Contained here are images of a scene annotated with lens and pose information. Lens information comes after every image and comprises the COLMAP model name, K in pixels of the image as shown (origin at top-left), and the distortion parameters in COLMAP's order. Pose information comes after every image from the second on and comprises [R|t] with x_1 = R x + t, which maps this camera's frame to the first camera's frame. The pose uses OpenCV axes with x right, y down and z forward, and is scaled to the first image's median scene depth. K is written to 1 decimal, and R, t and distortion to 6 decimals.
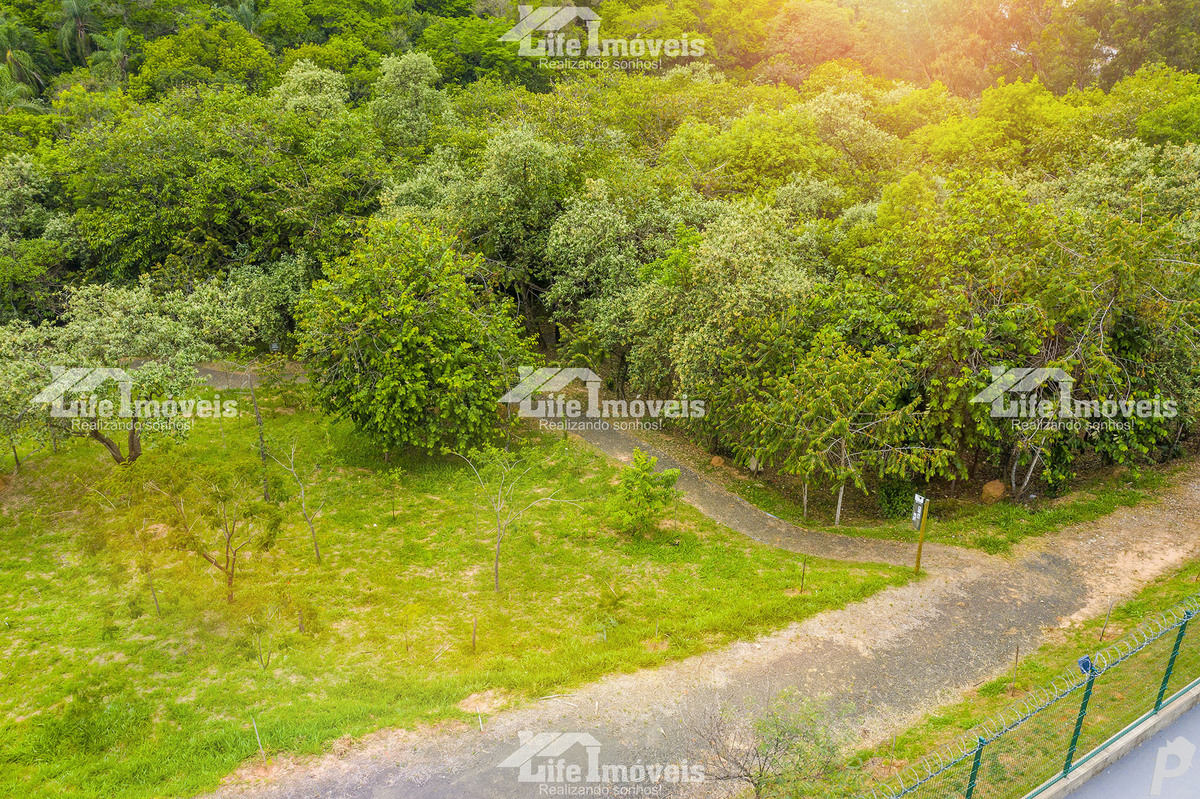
lens RADIAL K [[959.0, 0, 600.0], [0, 959.0, 399.5], [0, 0, 1]] dist [-0.008587, 0.008123]
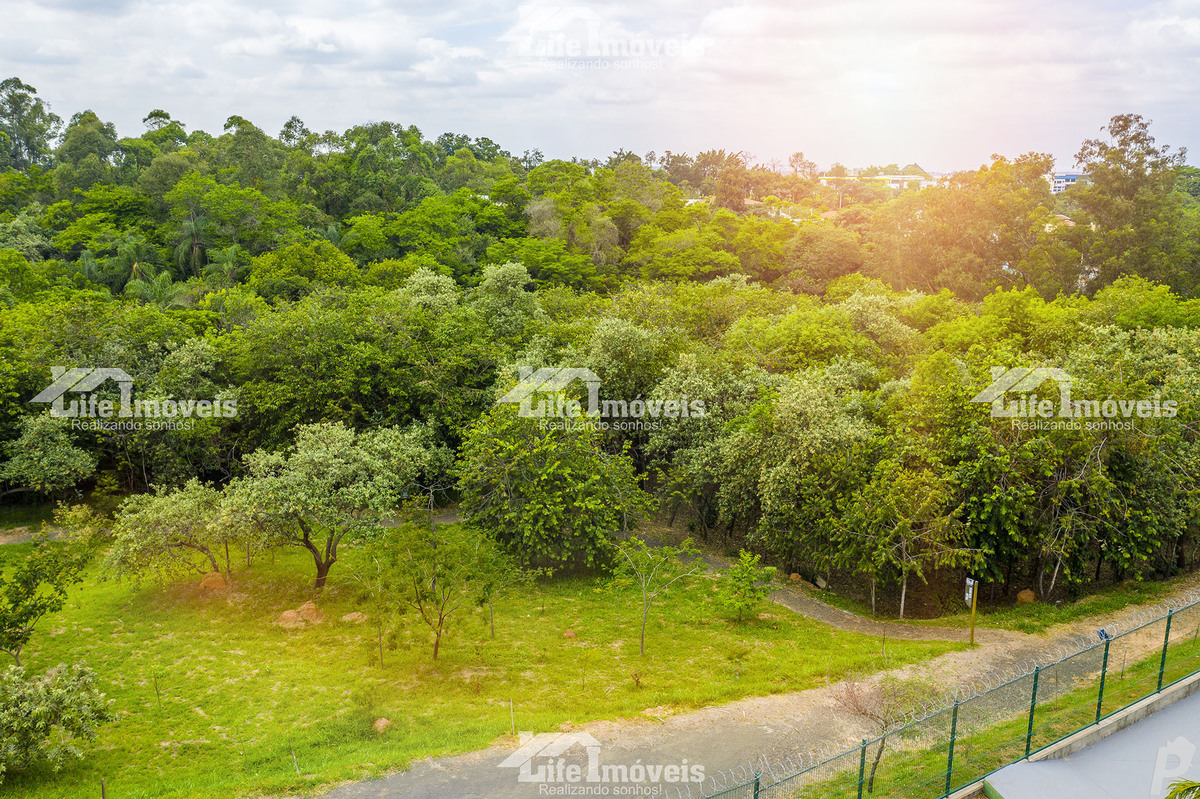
lens RADIAL K [[959.0, 0, 600.0], [0, 959.0, 399.5], [0, 0, 1]] dist [-0.008587, 0.008123]
pose [[0.999945, 0.005489, -0.008896, -0.104110], [-0.007272, 0.976625, -0.214828, 0.096839], [0.007509, 0.214881, 0.976611, -0.213284]]
